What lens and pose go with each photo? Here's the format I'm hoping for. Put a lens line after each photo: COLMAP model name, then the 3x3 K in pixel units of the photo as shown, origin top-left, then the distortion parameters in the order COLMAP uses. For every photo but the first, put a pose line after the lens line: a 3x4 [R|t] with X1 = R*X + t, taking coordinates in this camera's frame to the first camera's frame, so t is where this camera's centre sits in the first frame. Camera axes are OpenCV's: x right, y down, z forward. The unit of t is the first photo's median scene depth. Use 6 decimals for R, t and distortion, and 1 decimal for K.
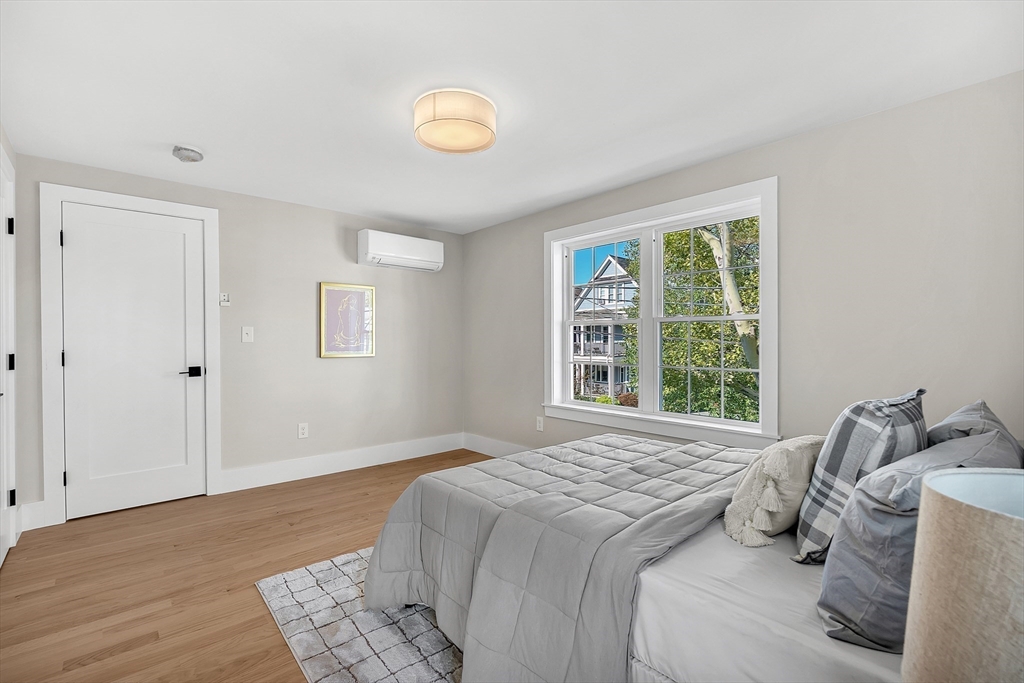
lens RADIAL K [[460.2, 0, 510.4], [0, 460.2, 339.9], [0, 0, 1]] dist [-0.005527, -0.000200]
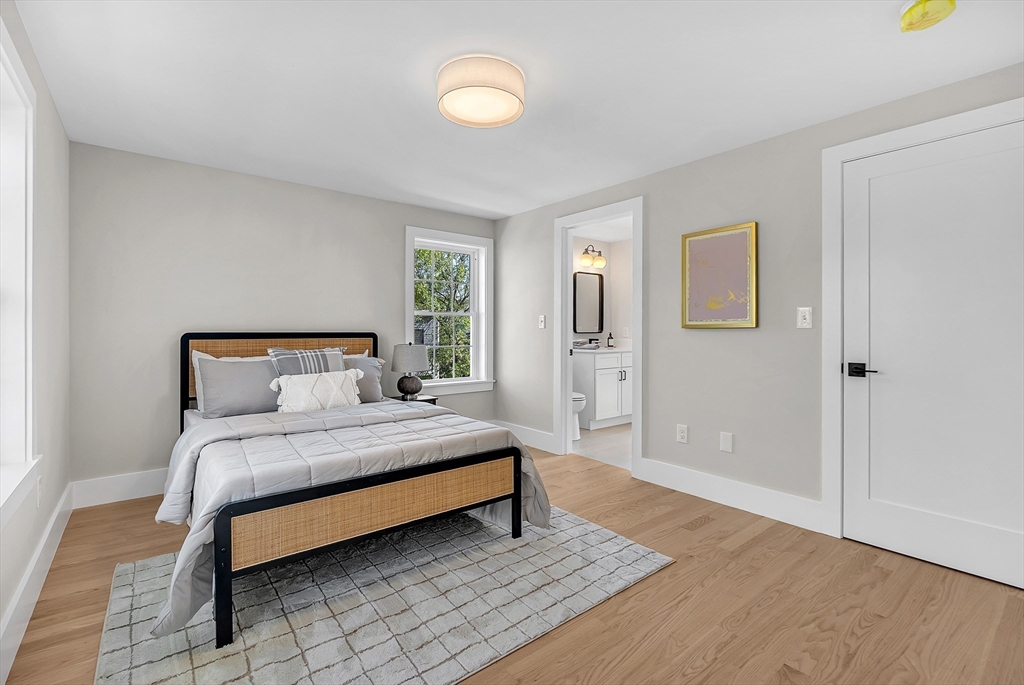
lens RADIAL K [[460.2, 0, 510.4], [0, 460.2, 340.9], [0, 0, 1]] dist [-0.005527, -0.000200]
pose [[-0.998337, 0.002491, 0.057589, -0.232667], [0.003253, 0.999908, 0.013145, 0.015784], [-0.057551, 0.013310, -0.998254, 1.994612]]
